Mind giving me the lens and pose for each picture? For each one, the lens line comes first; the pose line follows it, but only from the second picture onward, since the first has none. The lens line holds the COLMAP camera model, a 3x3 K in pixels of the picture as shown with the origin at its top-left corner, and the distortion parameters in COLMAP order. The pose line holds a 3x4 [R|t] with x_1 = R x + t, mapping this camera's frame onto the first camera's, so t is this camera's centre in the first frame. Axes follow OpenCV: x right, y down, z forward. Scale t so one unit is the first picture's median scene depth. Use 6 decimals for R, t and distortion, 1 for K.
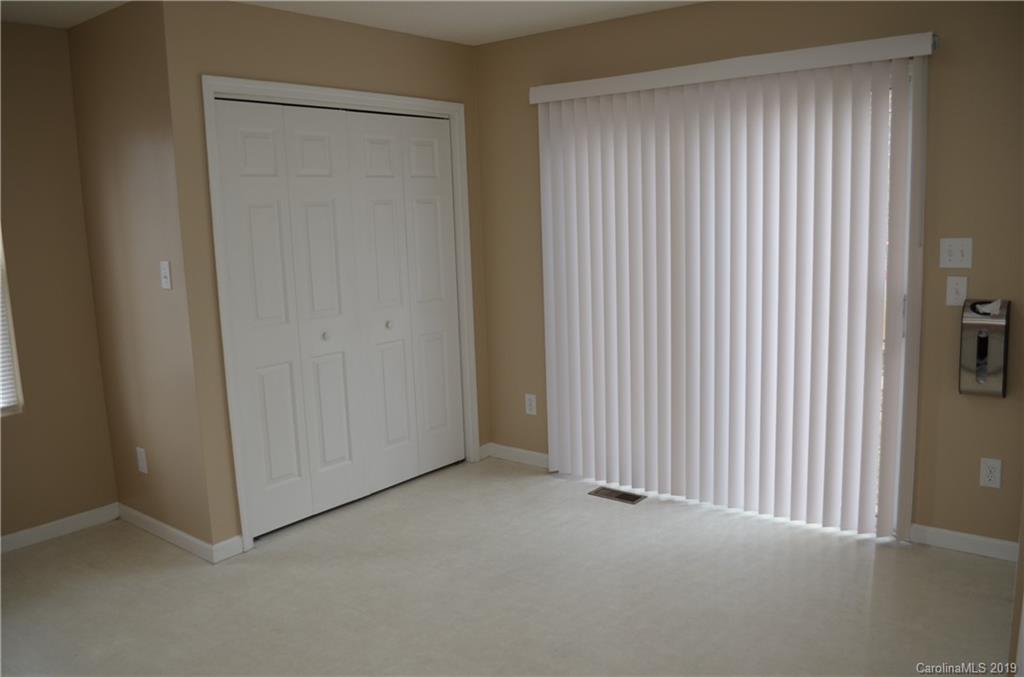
lens RADIAL K [[807.5, 0, 512.0], [0, 807.5, 338.5], [0, 0, 1]] dist [-0.066684, -0.003463]
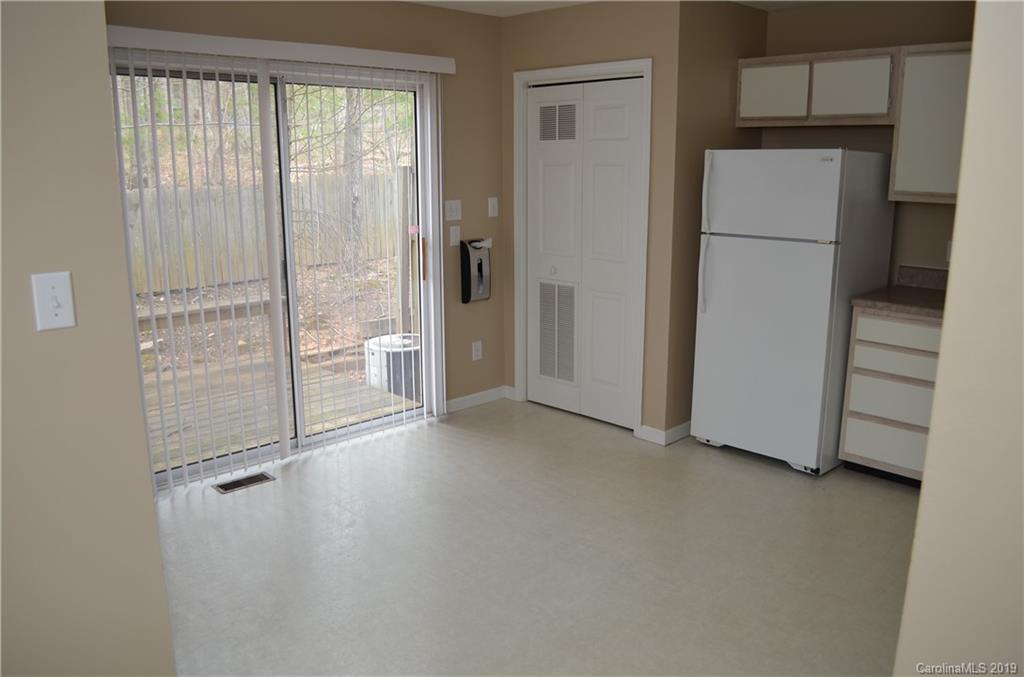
lens RADIAL K [[807.5, 0, 512.0], [0, 807.5, 338.5], [0, 0, 1]] dist [-0.066684, -0.003463]
pose [[0.141480, -0.179923, 0.973453, -0.917532], [0.153051, 0.975497, 0.158057, -0.093034], [-0.978038, 0.126626, 0.165551, 0.655485]]
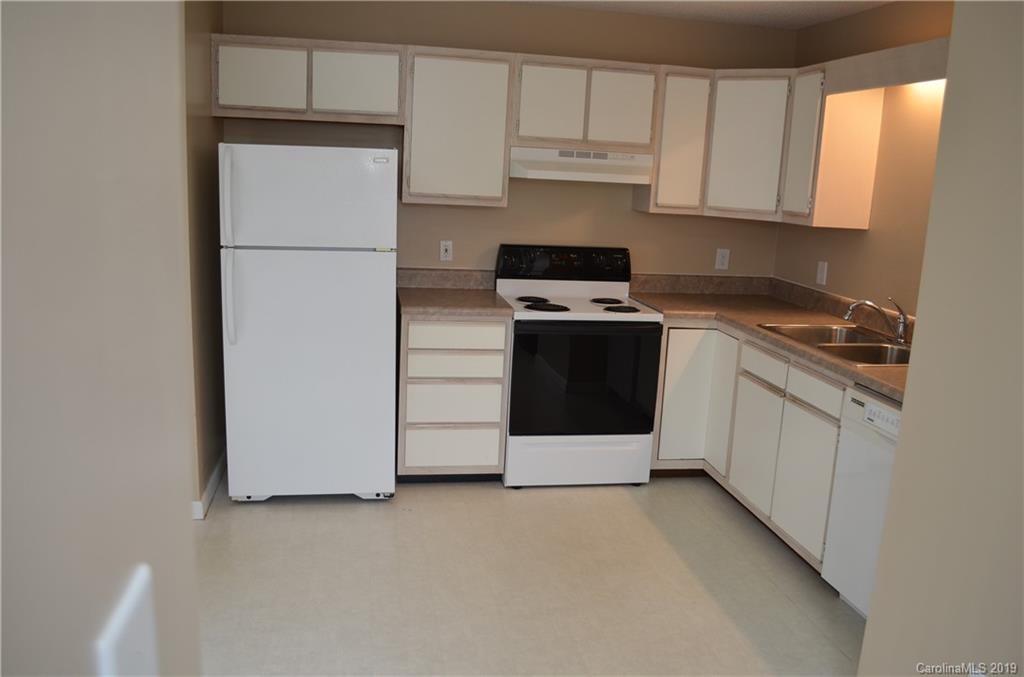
lens RADIAL K [[837.0, 0, 512.0], [0, 837.0, 338.5], [0, 0, 1]] dist [-0.077830, -0.001893]
pose [[-0.746623, -0.131753, 0.652070, -0.592565], [0.085742, 0.952958, 0.290723, -0.169981], [-0.659699, 0.272970, -0.700203, 1.064516]]
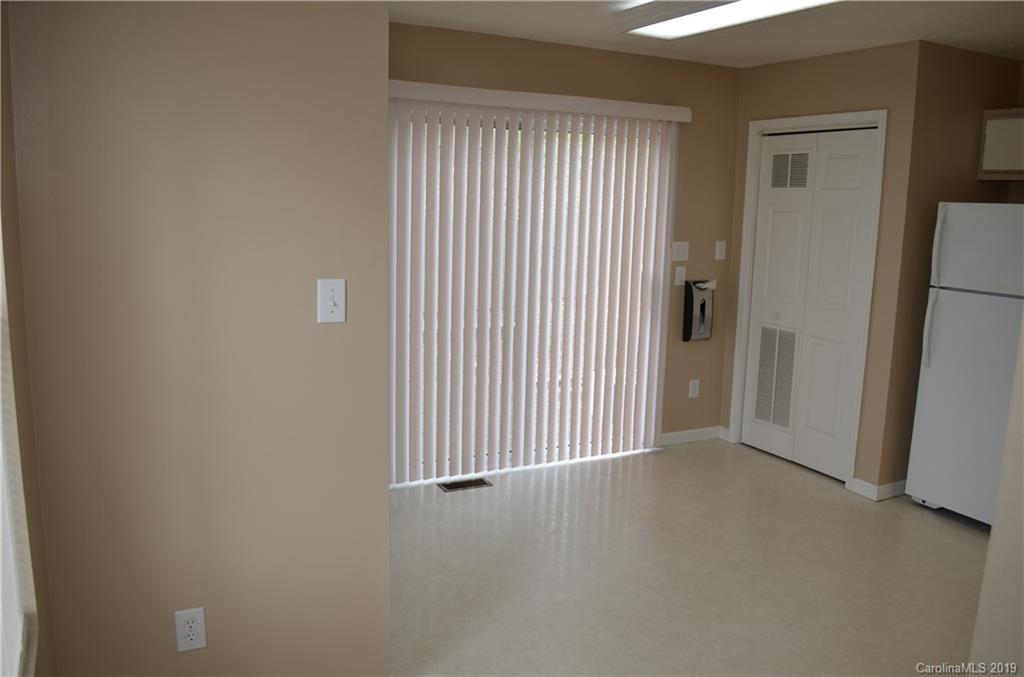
lens RADIAL K [[807.5, 0, 512.0], [0, 807.5, 338.5], [0, 0, 1]] dist [-0.066684, -0.003463]
pose [[0.427351, -0.109146, 0.897474, -0.987883], [0.103032, 0.992098, 0.071593, -0.083423], [-0.898196, 0.061873, 0.435219, 0.605834]]
